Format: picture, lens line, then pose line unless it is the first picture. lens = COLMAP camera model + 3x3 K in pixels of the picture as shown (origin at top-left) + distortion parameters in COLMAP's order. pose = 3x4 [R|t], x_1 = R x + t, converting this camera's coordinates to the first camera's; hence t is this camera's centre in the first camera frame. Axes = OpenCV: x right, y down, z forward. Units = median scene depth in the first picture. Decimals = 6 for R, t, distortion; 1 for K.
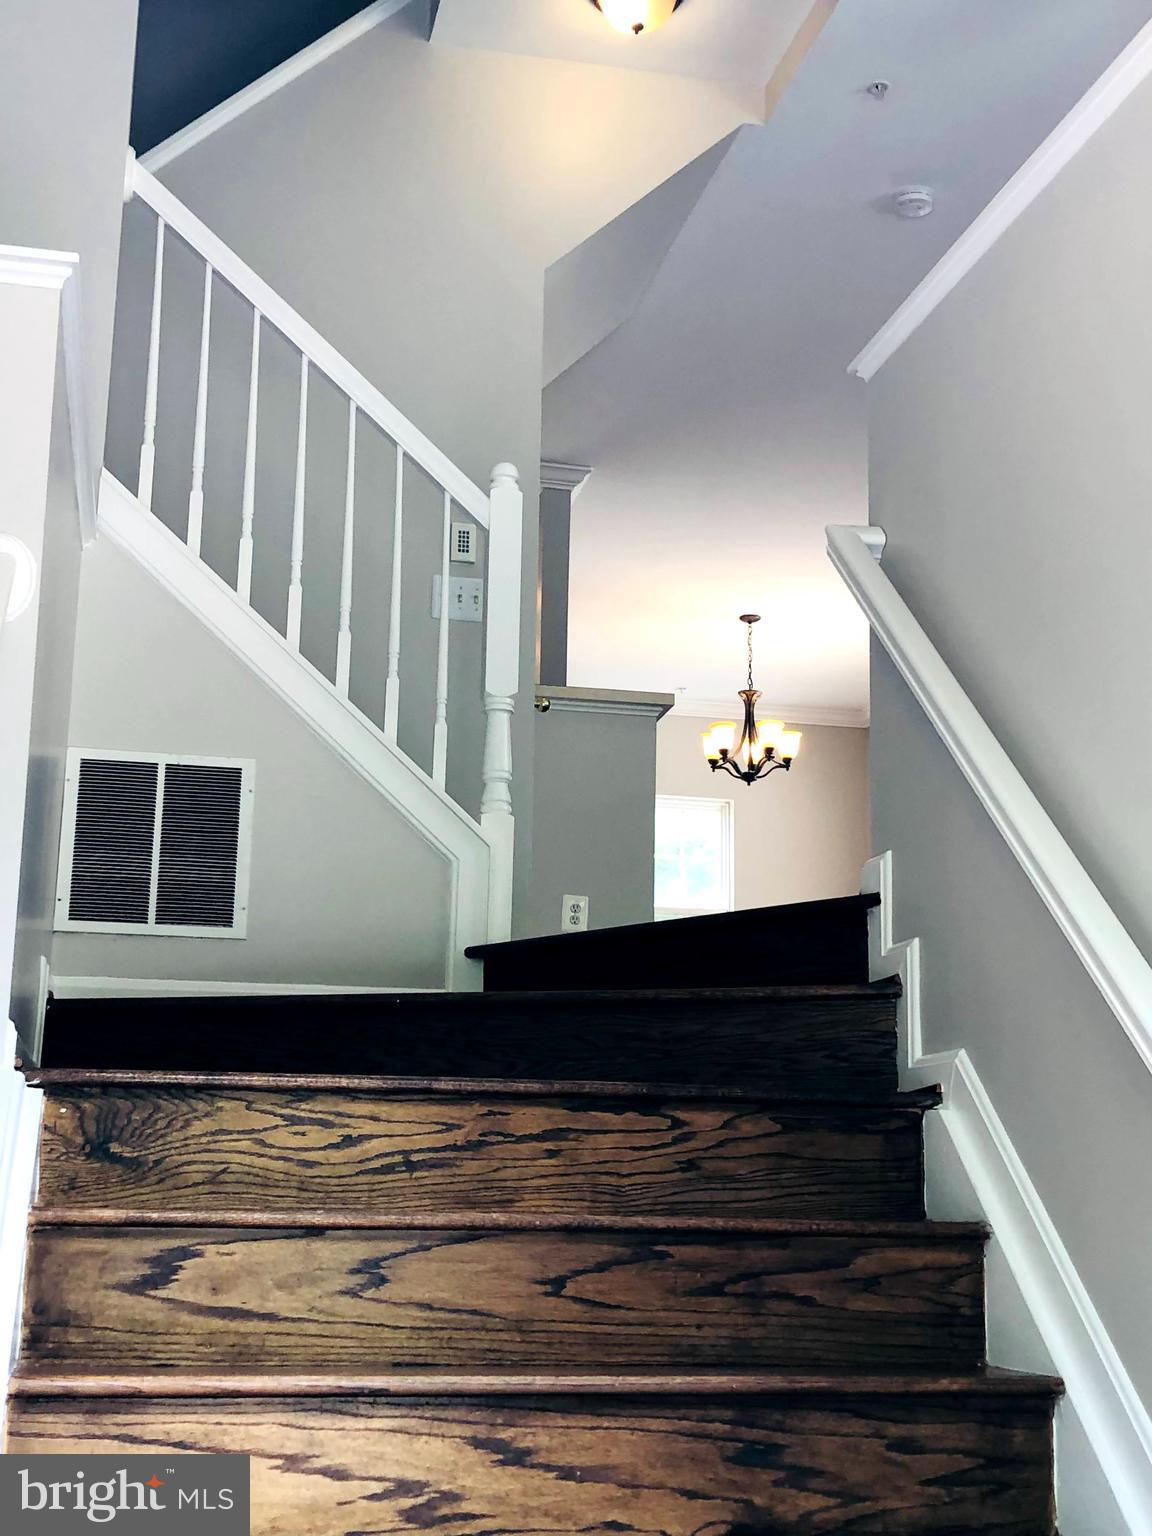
lens RADIAL K [[2043.2, 0, 576.0], [0, 2043.2, 768.0], [0, 0, 1]] dist [0.013645, 0.031732]
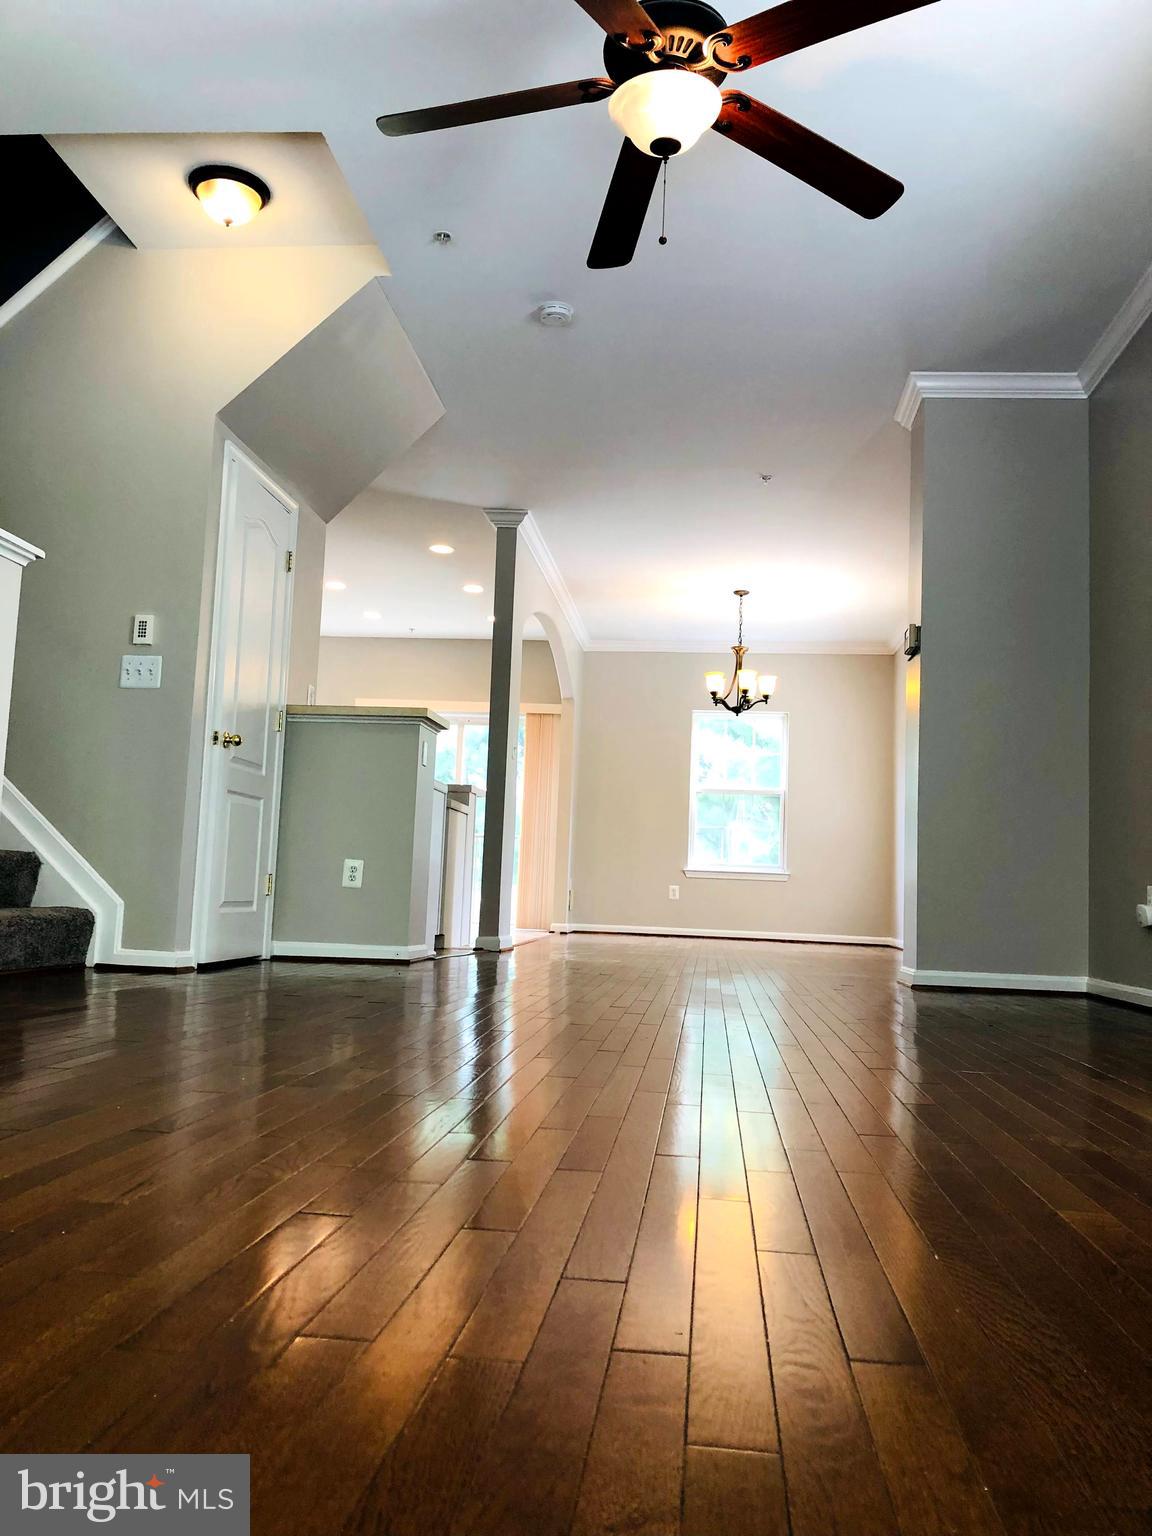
lens RADIAL K [[1284.4, 0, 611.2], [0, 1284.4, 777.8], [0, 0, 1]] dist [0.094731, -0.395329]
pose [[0.957729, -0.005979, -0.287611, 0.254499], [0.039571, 0.993018, 0.111125, -0.050243], [0.284938, -0.117809, 0.951279, 0.139202]]
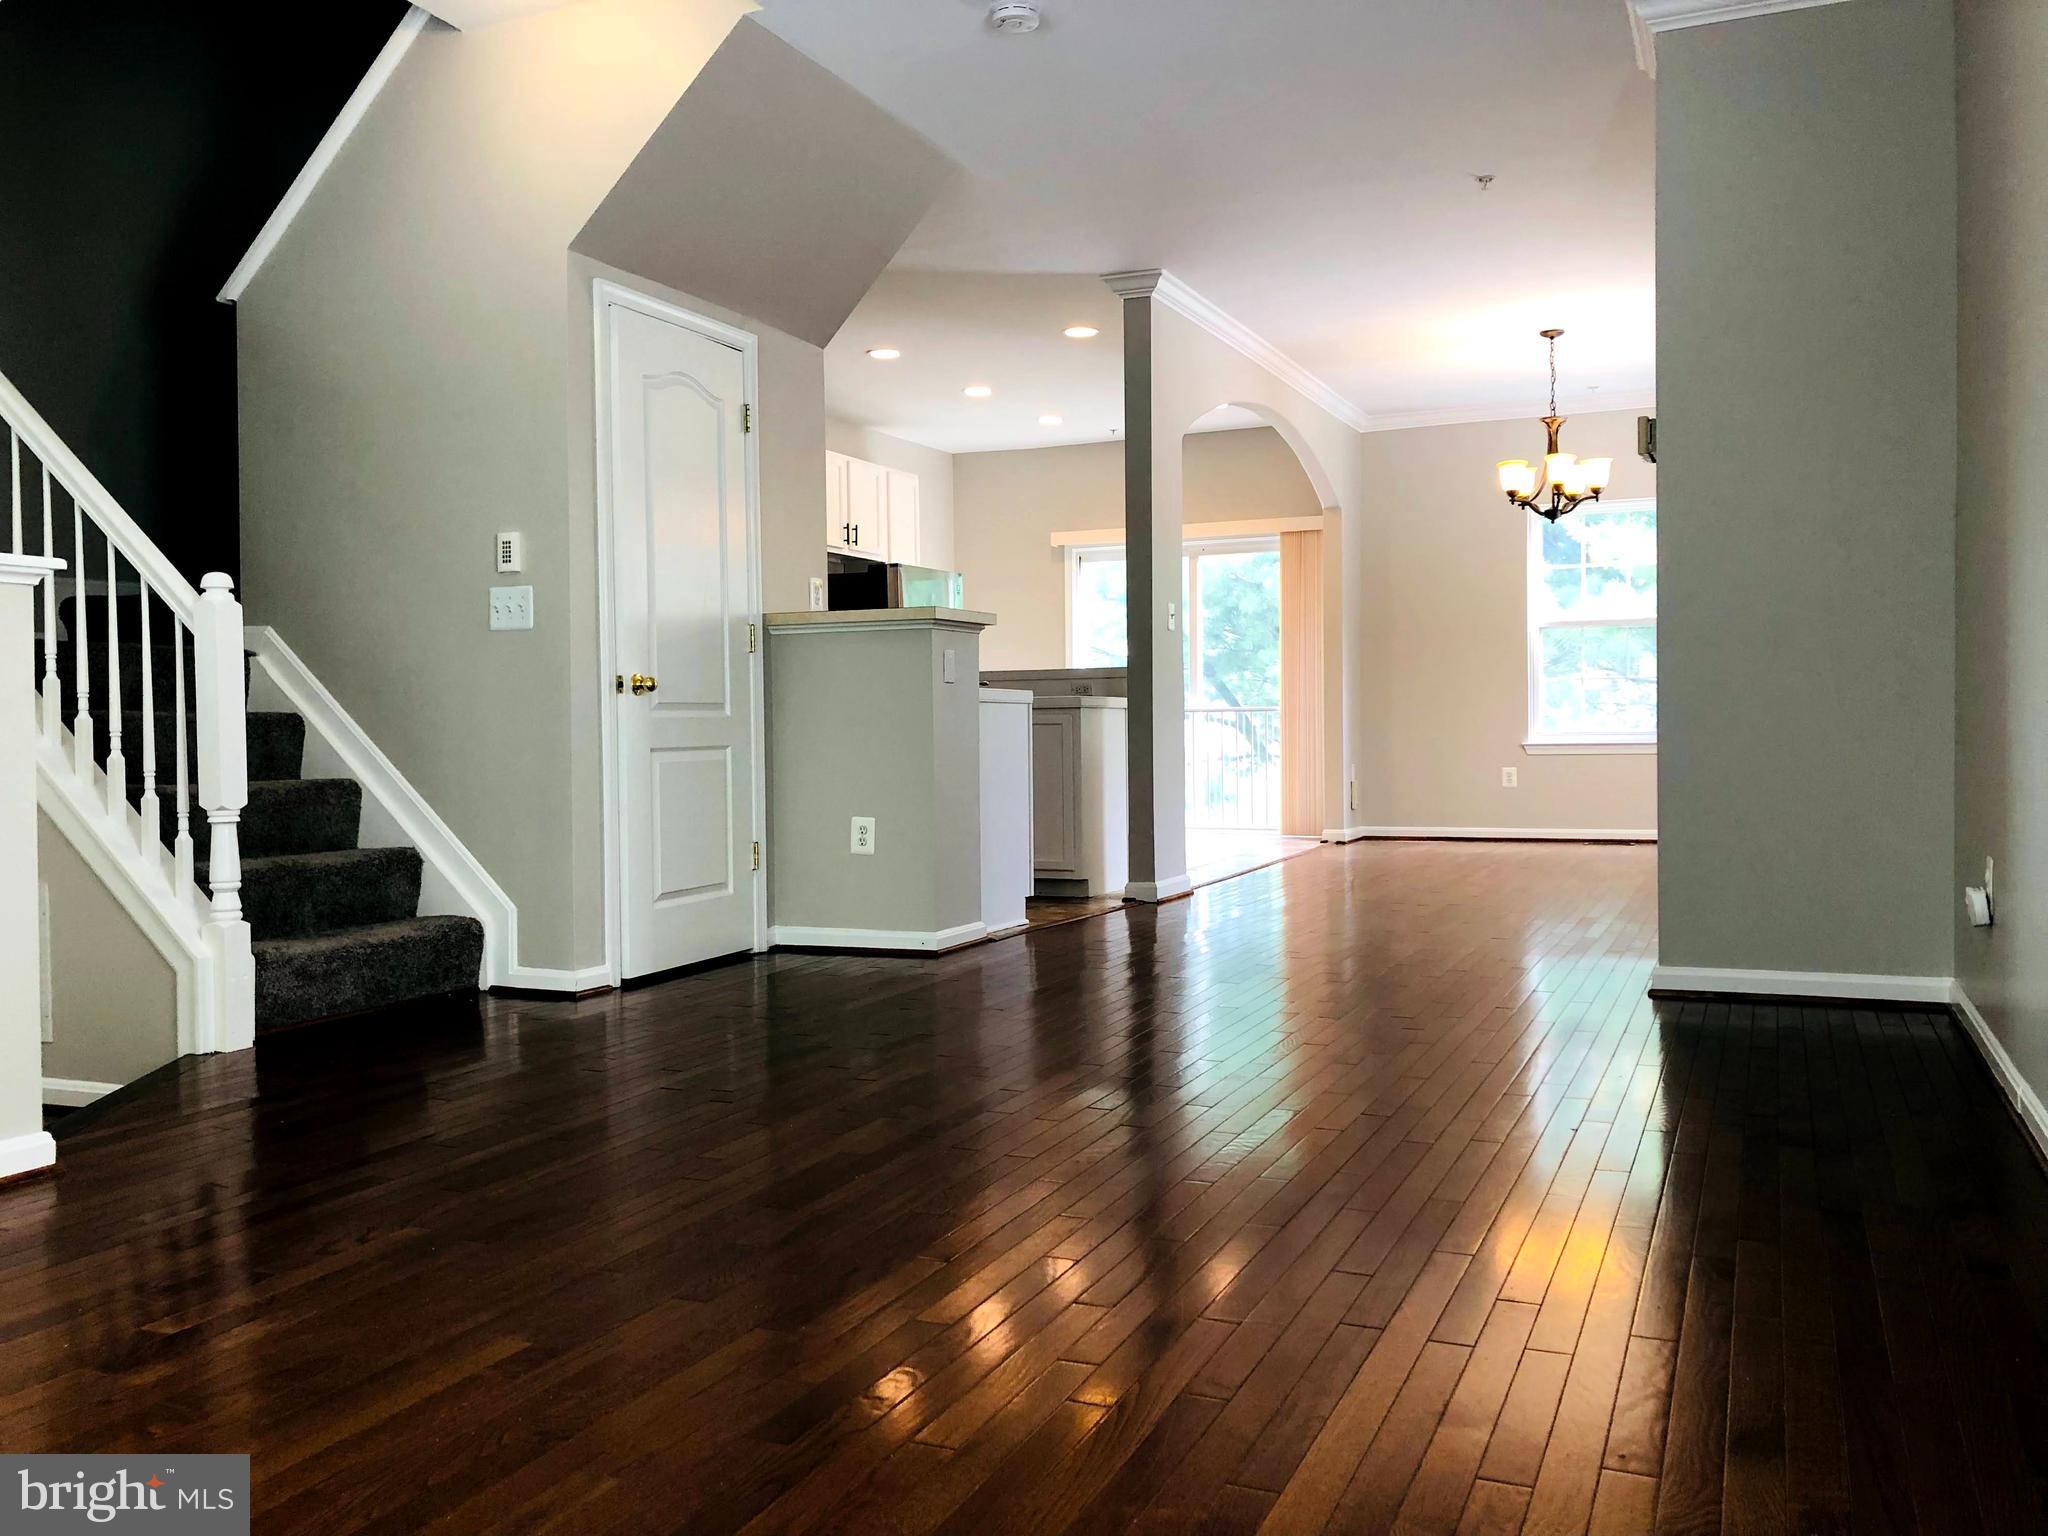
lens RADIAL K [[1712.6, 0, 1024.0], [0, 1712.6, 768.0], [0, 0, 1]] dist [0.094731, -0.395329]
pose [[0.808794, -0.008498, -0.588030, 0.347547], [0.150279, 0.969685, 0.192685, -0.069861], [0.568567, -0.244211, 0.785553, 0.230914]]
